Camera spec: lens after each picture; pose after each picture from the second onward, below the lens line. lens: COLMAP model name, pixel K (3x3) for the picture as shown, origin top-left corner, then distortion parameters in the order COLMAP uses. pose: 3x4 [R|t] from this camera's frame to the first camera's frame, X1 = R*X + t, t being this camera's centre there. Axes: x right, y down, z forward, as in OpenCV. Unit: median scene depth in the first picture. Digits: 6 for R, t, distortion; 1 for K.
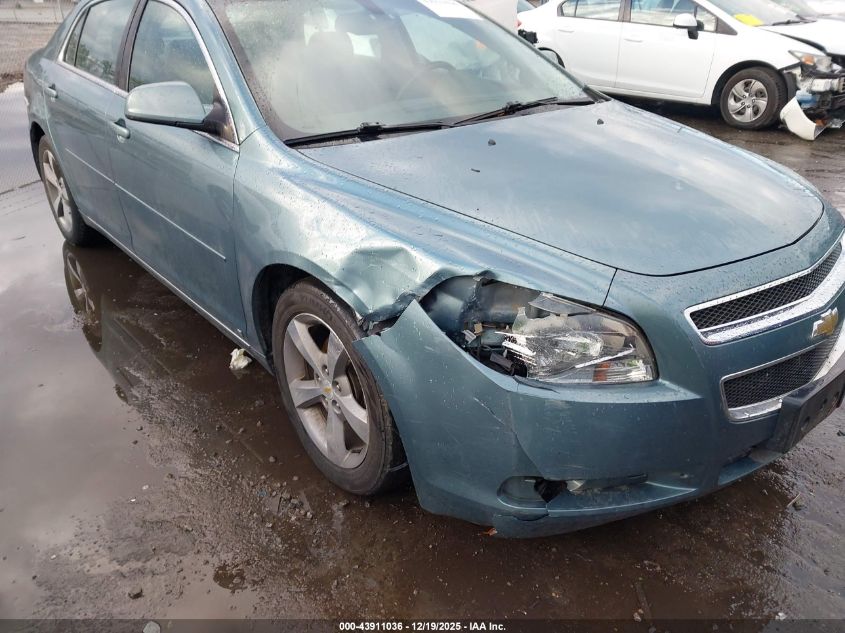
lens RADIAL K [[789.7, 0, 422.5], [0, 789.7, 316.5], [0, 0, 1]] dist [0.011667, 0.005028]
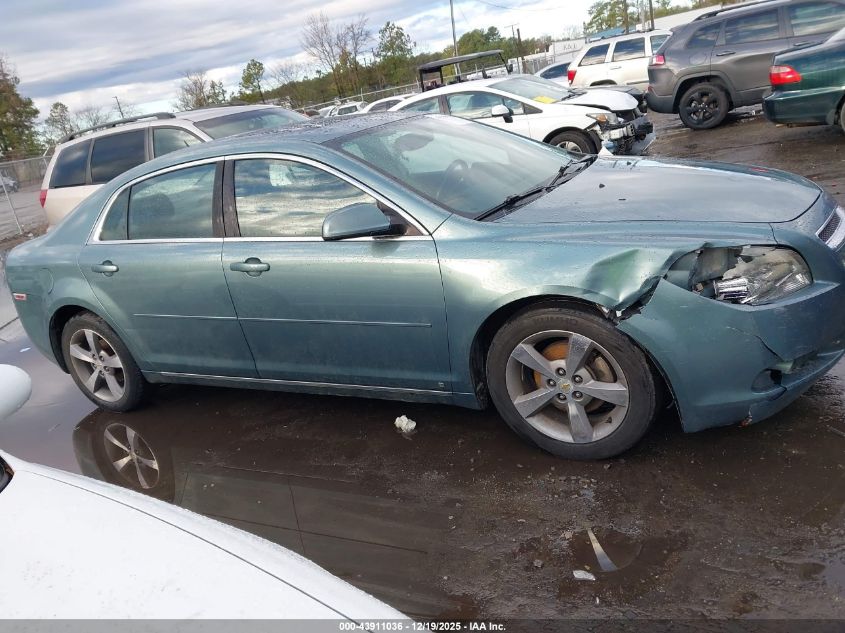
lens RADIAL K [[789.7, 0, 422.5], [0, 789.7, 316.5], [0, 0, 1]] dist [0.011667, 0.005028]
pose [[0.898097, -0.278446, 0.340424, -0.320284], [0.327369, 0.940141, -0.094678, 0.013203], [-0.293684, 0.196475, 0.935493, -0.077308]]
